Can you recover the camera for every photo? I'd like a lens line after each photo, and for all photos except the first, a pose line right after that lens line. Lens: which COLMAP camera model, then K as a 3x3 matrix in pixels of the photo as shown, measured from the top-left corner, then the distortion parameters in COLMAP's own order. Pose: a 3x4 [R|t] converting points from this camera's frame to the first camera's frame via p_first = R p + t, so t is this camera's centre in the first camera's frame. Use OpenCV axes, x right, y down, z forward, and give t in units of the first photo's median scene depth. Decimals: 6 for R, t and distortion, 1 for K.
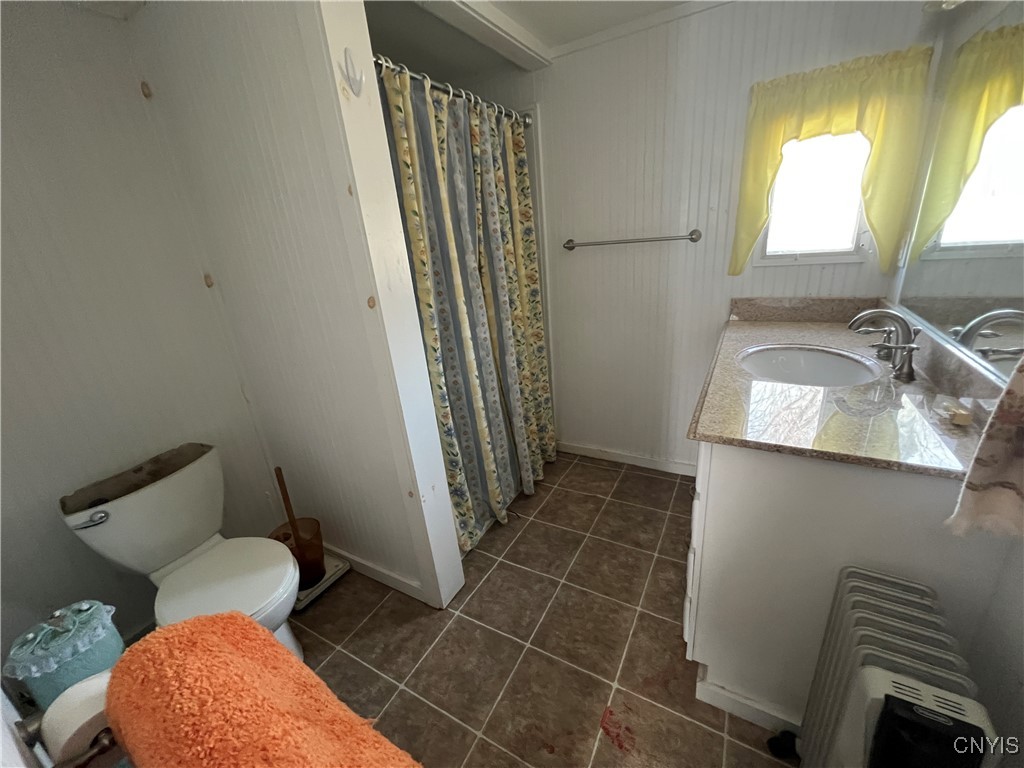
lens RADIAL K [[409.9, 0, 512.7], [0, 409.9, 385.1], [0, 0, 1]] dist [-0.008490, -0.000160]
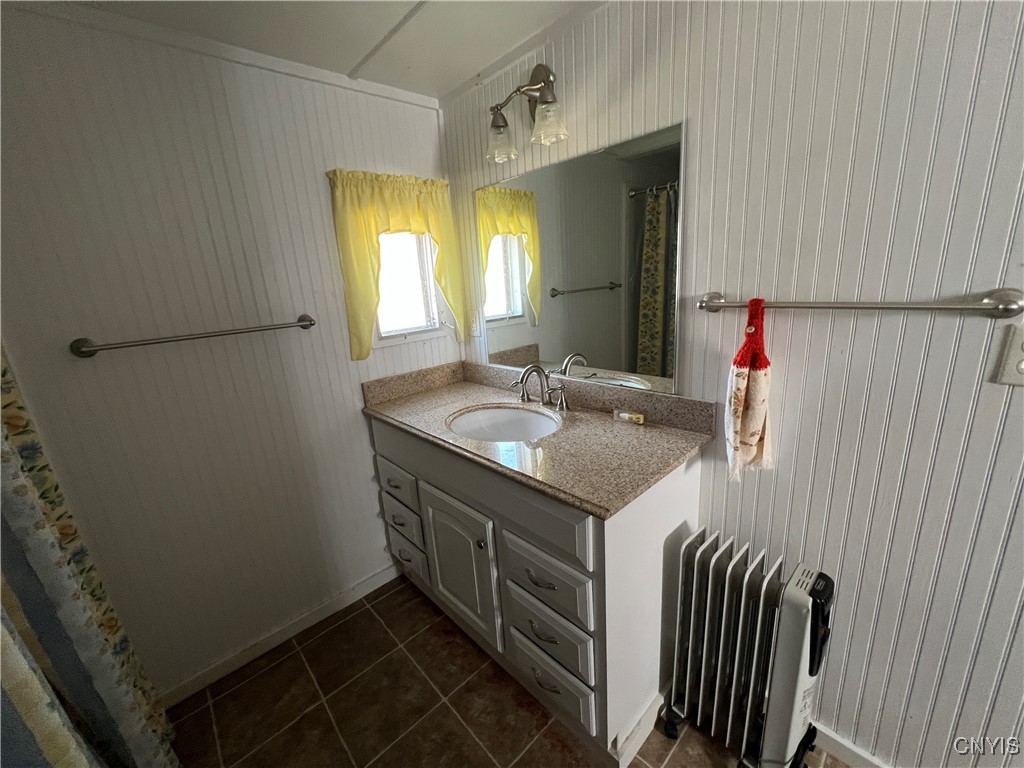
lens RADIAL K [[409.9, 0, 511.9], [0, 409.9, 381.9], [0, 0, 1]] dist [-0.008490, -0.000160]
pose [[0.305983, -0.177268, 0.935388, -0.224513], [0.361200, 0.930669, 0.058219, -0.148029], [-0.880857, 0.320048, 0.348798, 0.378522]]
